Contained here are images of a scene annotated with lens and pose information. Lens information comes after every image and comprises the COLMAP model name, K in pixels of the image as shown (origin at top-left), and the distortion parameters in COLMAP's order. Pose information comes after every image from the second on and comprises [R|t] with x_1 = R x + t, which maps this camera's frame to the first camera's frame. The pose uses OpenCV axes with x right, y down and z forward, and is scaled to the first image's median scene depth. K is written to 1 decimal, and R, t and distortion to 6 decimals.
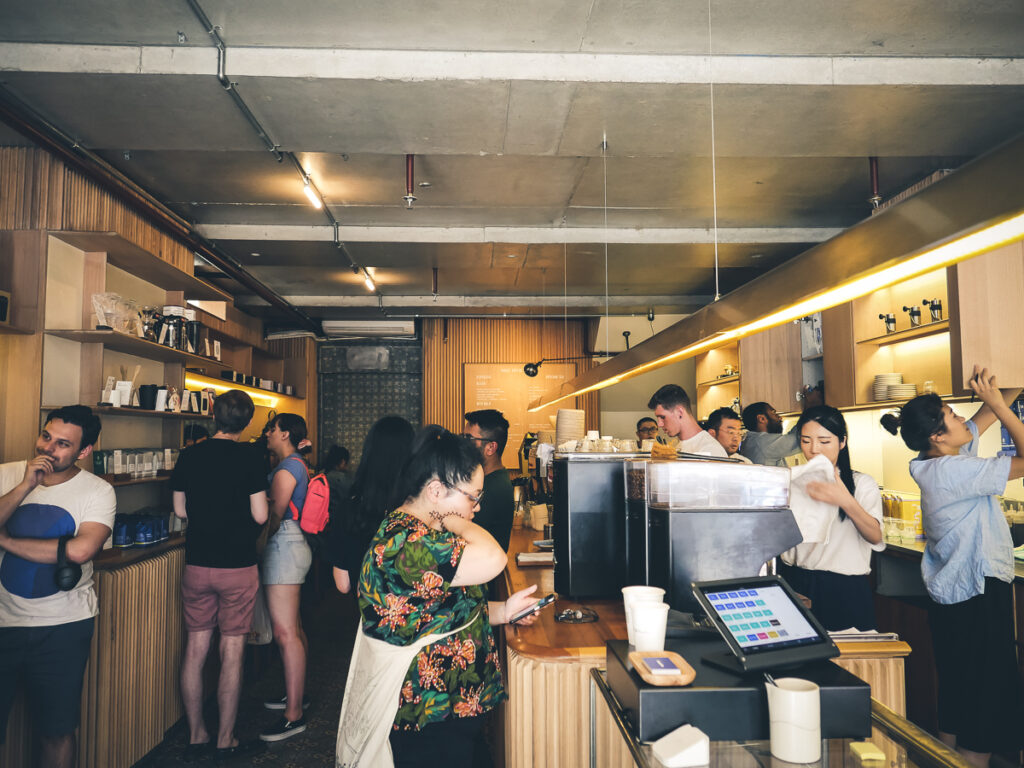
lens RADIAL K [[854.7, 0, 508.7], [0, 854.7, 383.8], [0, 0, 1]] dist [-0.030612, 0.010477]
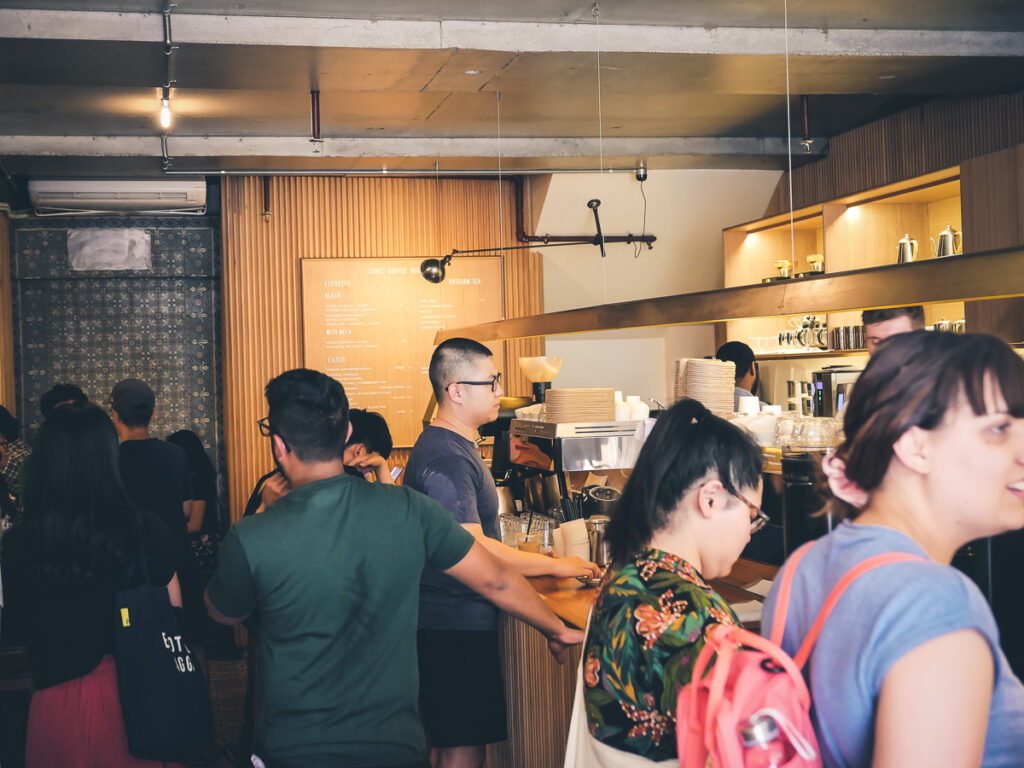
lens RADIAL K [[1535.6, 0, 516.3], [0, 1535.6, 387.2], [0, 0, 1]] dist [-0.019237, 0.000000]
pose [[0.982871, -0.025369, 0.182540, -0.105184], [0.012298, 0.997301, 0.072389, -0.012309], [-0.183884, -0.068904, 0.980530, 0.006603]]
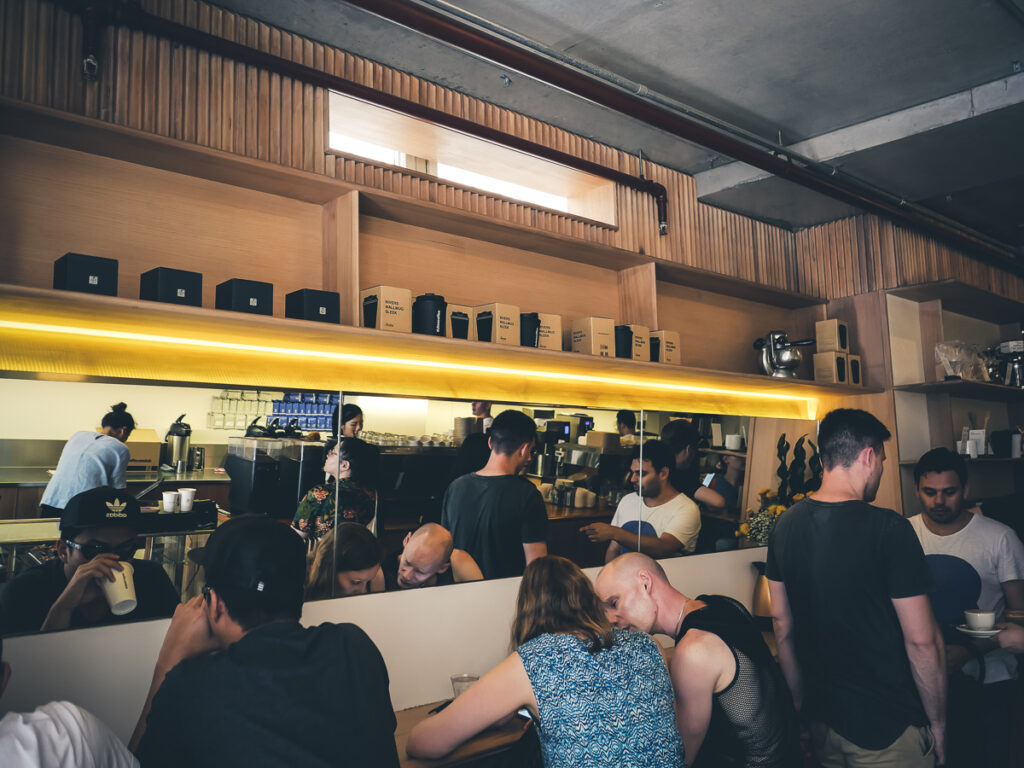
lens RADIAL K [[904.6, 0, 514.7], [0, 904.6, 387.7], [0, 0, 1]] dist [-0.005452, 0.000079]
pose [[0.658064, -0.108767, -0.745065, -0.014952], [0.083923, 0.993941, -0.070975, -0.009724], [0.748271, -0.015822, 0.663205, -0.027134]]
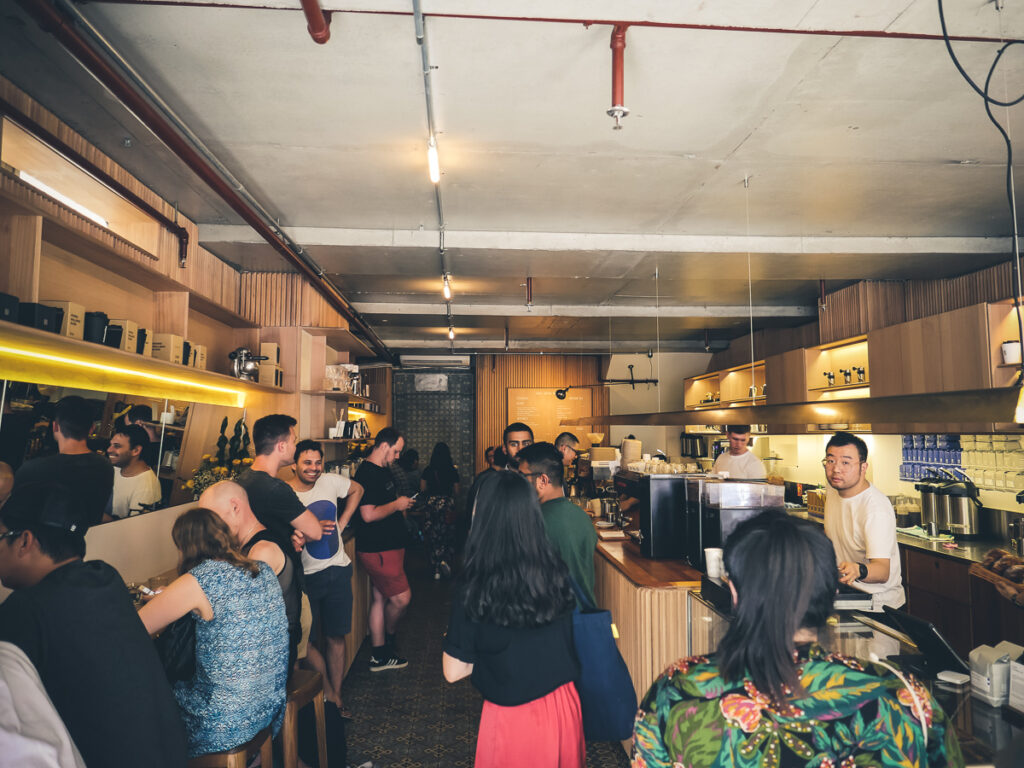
lens RADIAL K [[739.3, 0, 510.2], [0, 739.3, 386.8], [0, 0, 1]] dist [-0.035197, 0.003036]
pose [[0.999754, 0.002538, 0.022049, -0.078604], [-0.002608, 0.999992, 0.003146, -0.031534], [-0.022041, -0.003202, 0.999752, -0.153347]]
